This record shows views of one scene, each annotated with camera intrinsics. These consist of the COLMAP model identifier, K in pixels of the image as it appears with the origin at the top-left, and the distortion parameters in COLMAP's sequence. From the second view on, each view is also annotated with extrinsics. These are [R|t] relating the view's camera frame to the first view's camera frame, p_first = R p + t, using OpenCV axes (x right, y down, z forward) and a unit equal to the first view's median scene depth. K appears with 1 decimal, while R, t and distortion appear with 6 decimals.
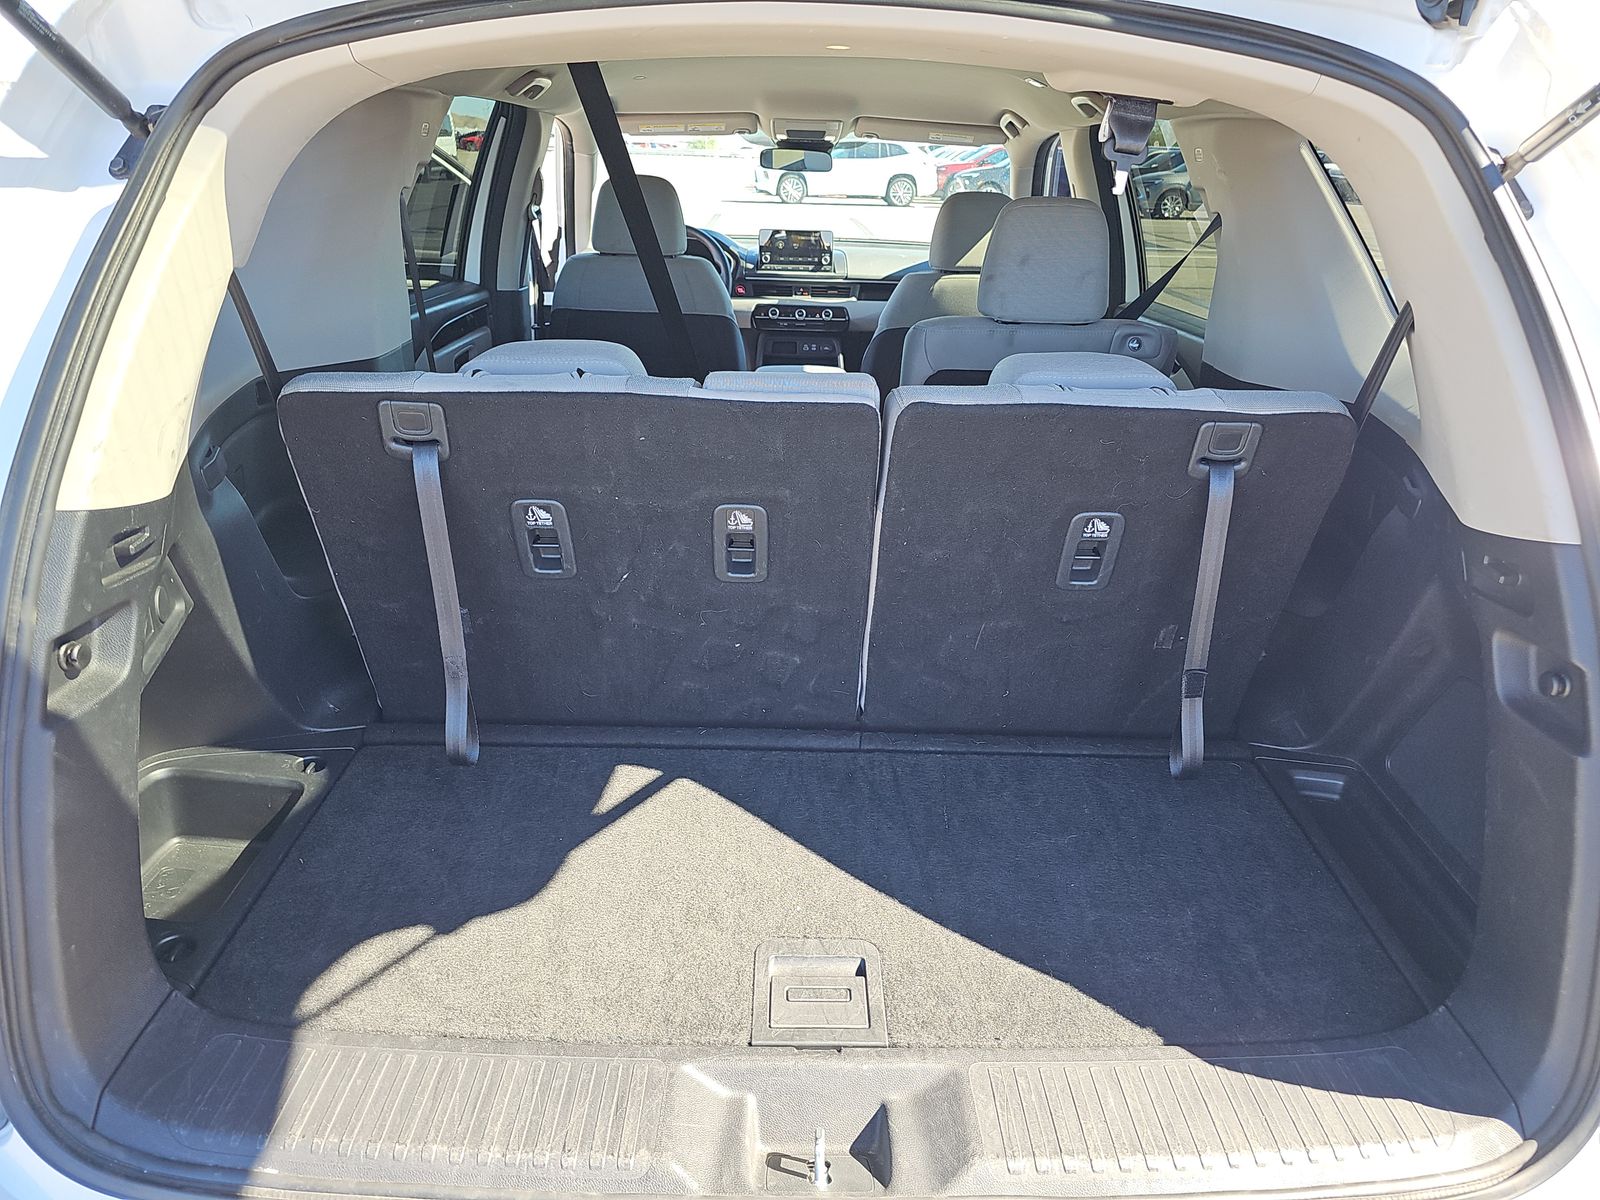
lens RADIAL K [[1067.7, 0, 829.5], [0, 1067.7, 638.9], [0, 0, 1]] dist [0.030105, -0.062372]
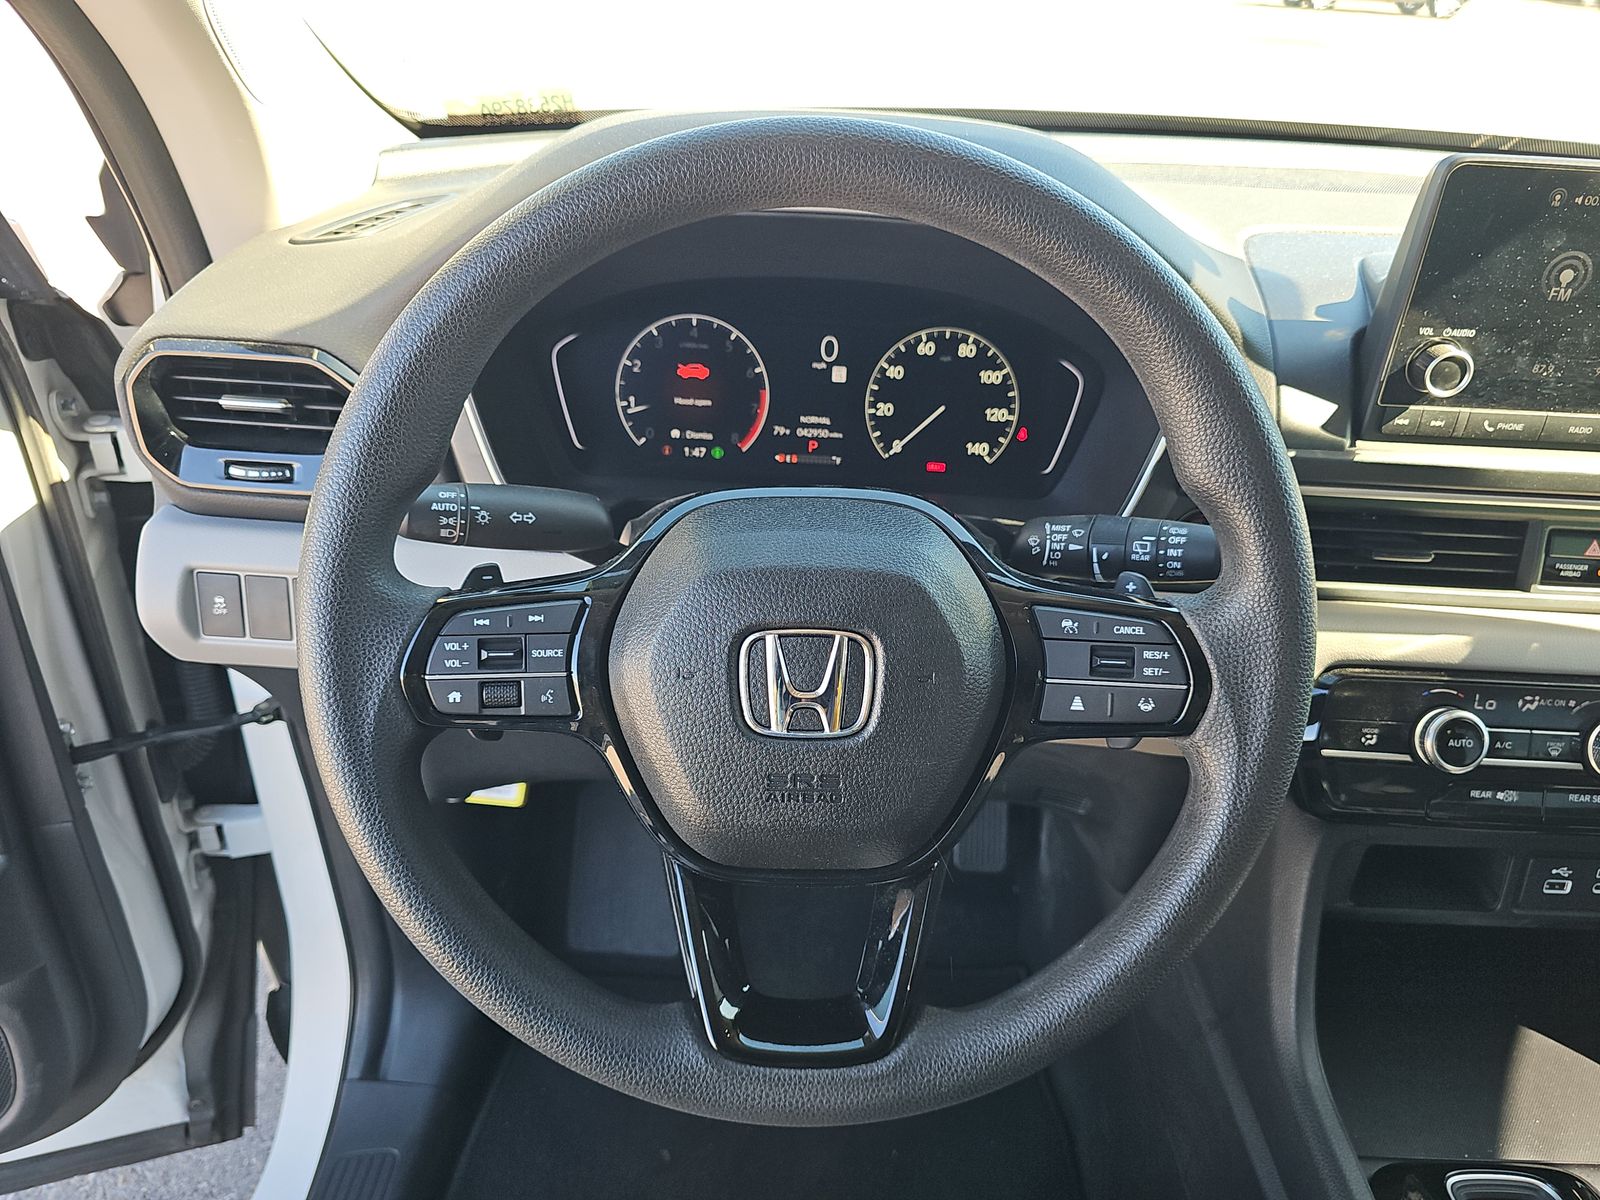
lens RADIAL K [[1067.7, 0, 829.5], [0, 1067.7, 638.9], [0, 0, 1]] dist [0.030105, -0.062372]
pose [[0.999561, 0.023172, -0.018484, -0.136797], [-0.019802, 0.986047, 0.165285, -0.338371], [0.022056, -0.164846, 0.986073, 0.842520]]
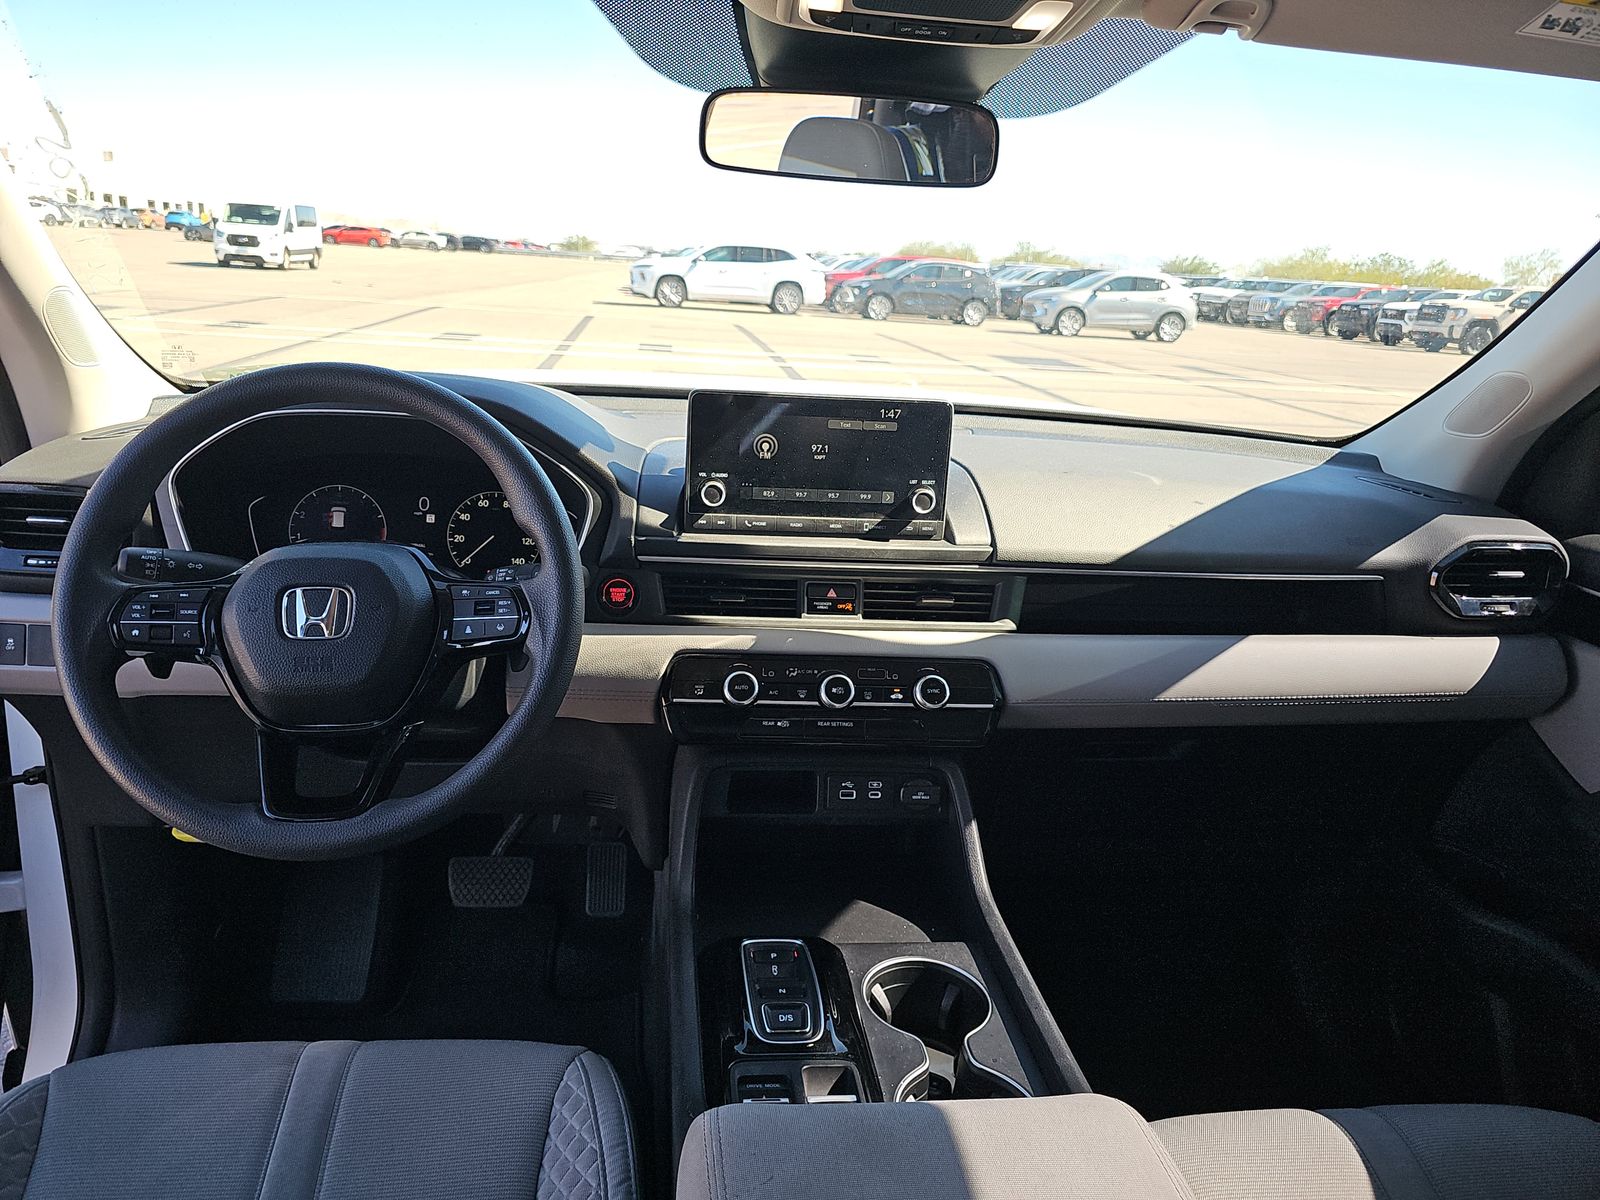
lens RADIAL K [[1067.7, 0, 829.5], [0, 1067.7, 638.9], [0, 0, 1]] dist [0.030105, -0.062372]
pose [[0.993132, -0.002329, 0.116975, -0.061116], [0.012657, 0.996073, -0.087631, -0.289563], [-0.116311, 0.088510, 0.989261, 0.716256]]
